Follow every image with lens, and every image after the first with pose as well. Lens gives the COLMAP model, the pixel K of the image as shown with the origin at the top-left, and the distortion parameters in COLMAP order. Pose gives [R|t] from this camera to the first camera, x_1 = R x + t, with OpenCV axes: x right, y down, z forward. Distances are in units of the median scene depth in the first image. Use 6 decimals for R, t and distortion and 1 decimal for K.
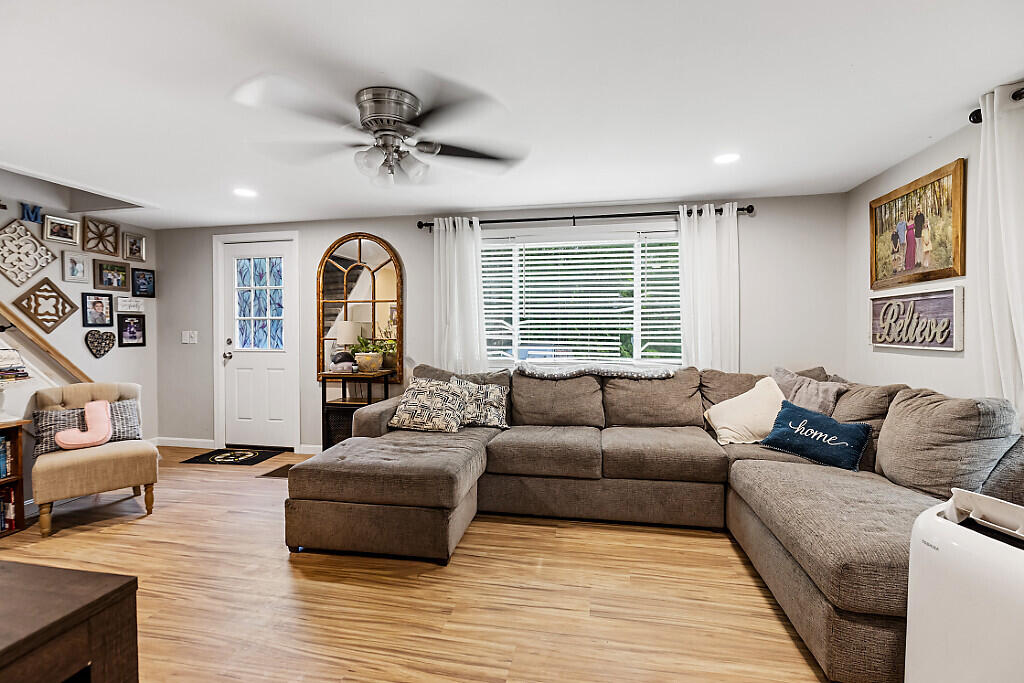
lens RADIAL K [[476.3, 0, 512.0], [0, 476.3, 329.0], [0, 0, 1]] dist [0.002937, 0.000119]
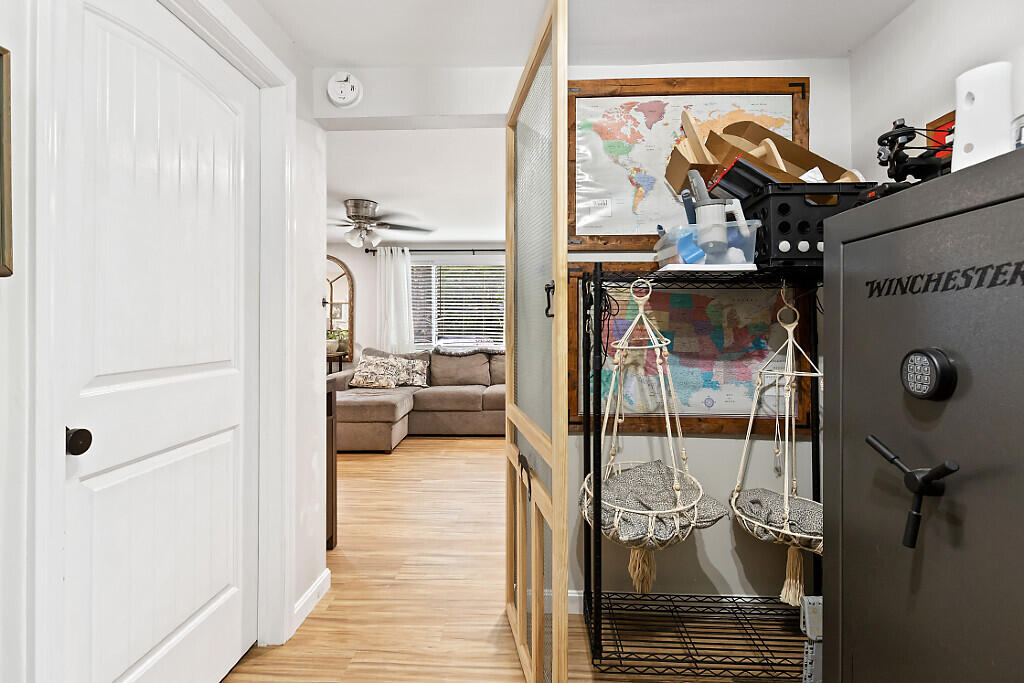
lens RADIAL K [[481.9, 0, 515.3], [0, 481.9, 311.9], [0, 0, 1]] dist [0.001817, -0.000370]
pose [[0.988306, 0.002513, 0.152464, 0.030588], [0.000779, 0.999768, -0.021527, -0.002468], [-0.152483, 0.021394, 0.988075, -0.539711]]
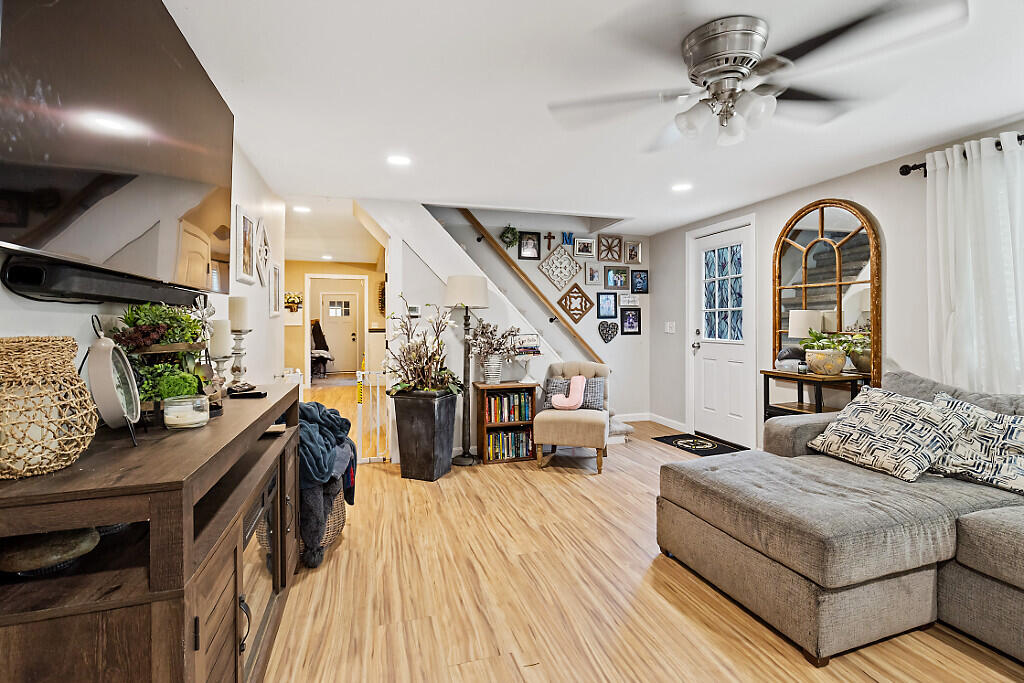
lens RADIAL K [[481.9, 0, 515.3], [0, 481.9, 311.9], [0, 0, 1]] dist [0.001817, -0.000370]
pose [[0.475026, -0.016561, -0.879816, 0.166384], [0.002679, 0.999845, -0.017374, -0.000402], [0.879967, 0.005896, 0.474997, 0.177122]]
